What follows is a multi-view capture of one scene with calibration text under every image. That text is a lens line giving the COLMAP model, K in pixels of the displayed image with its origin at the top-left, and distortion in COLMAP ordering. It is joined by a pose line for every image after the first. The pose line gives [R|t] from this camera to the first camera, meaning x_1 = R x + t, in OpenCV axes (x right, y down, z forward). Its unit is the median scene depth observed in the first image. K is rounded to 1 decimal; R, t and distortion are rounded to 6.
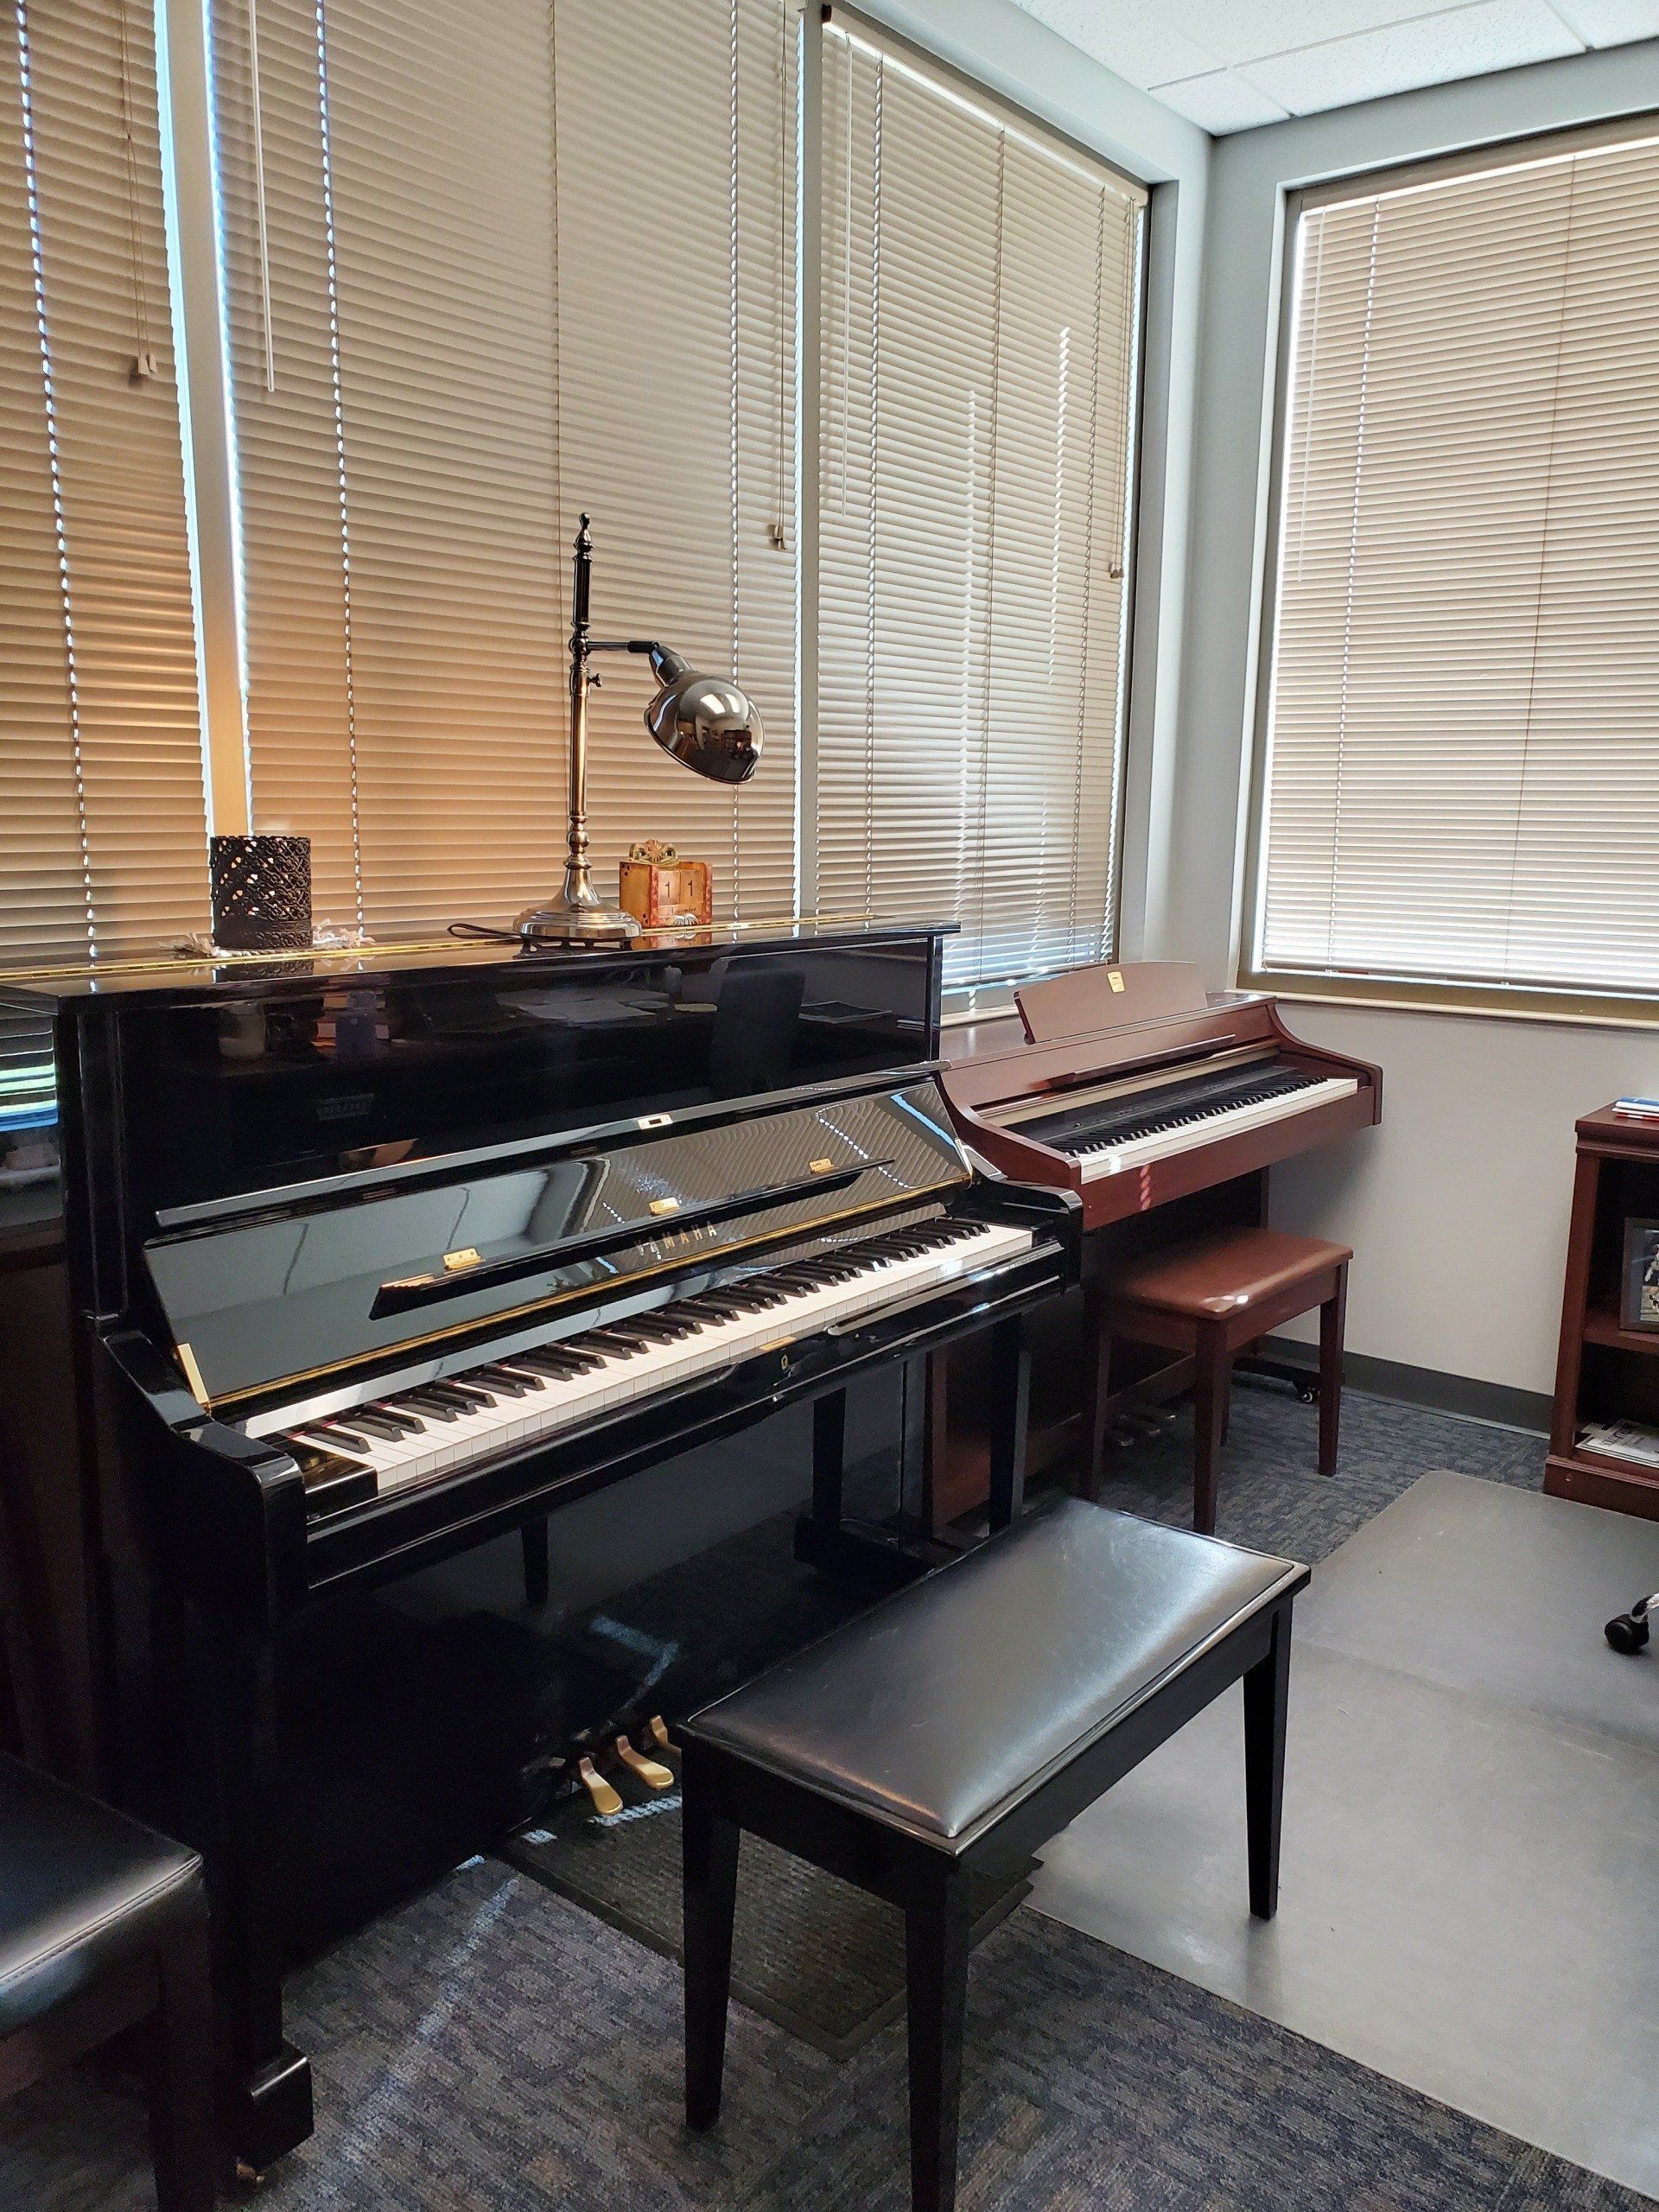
lens RADIAL K [[1733.9, 0, 829.5], [0, 1733.9, 1106.0], [0, 0, 1]] dist [0.032868, -0.000213]
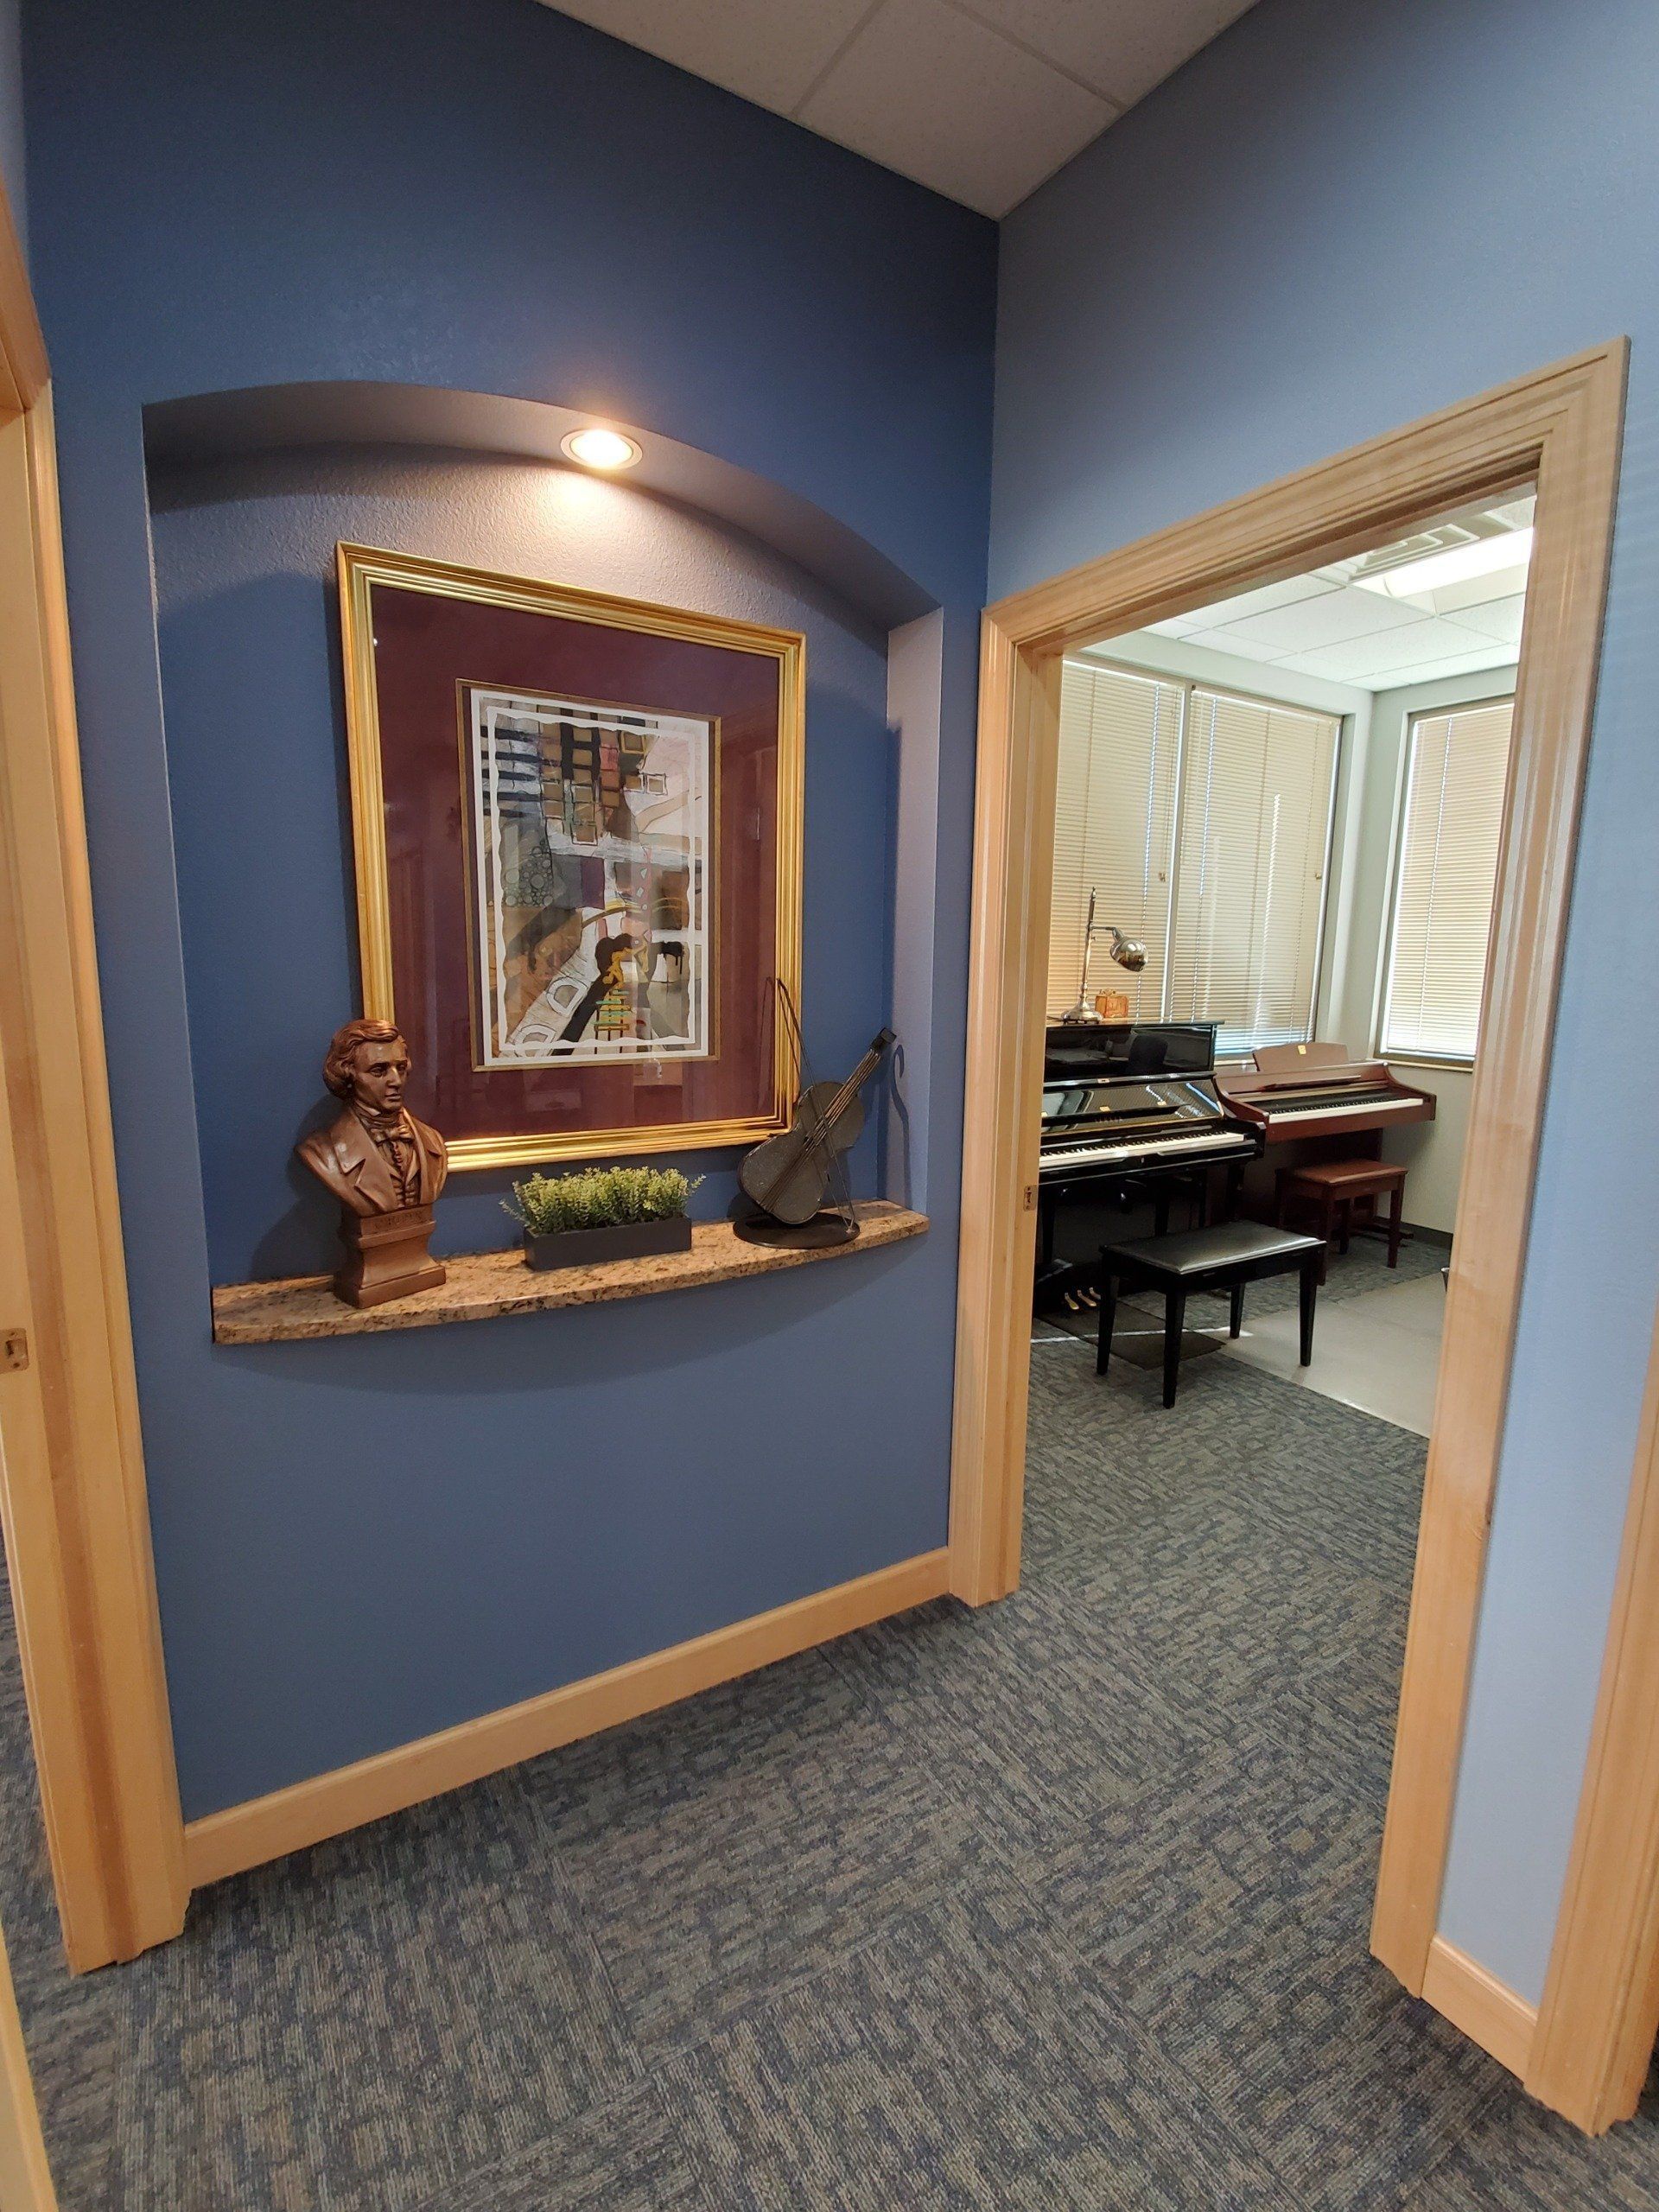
lens RADIAL K [[1004.7, 0, 829.5], [0, 1004.7, 1106.0], [0, 0, 1]] dist [0.001556, -0.000049]
pose [[0.935450, 0.058080, -0.348655, 0.055020], [-0.069140, 0.997419, -0.019351, 0.099725], [0.346632, 0.042208, 0.937051, -0.675773]]
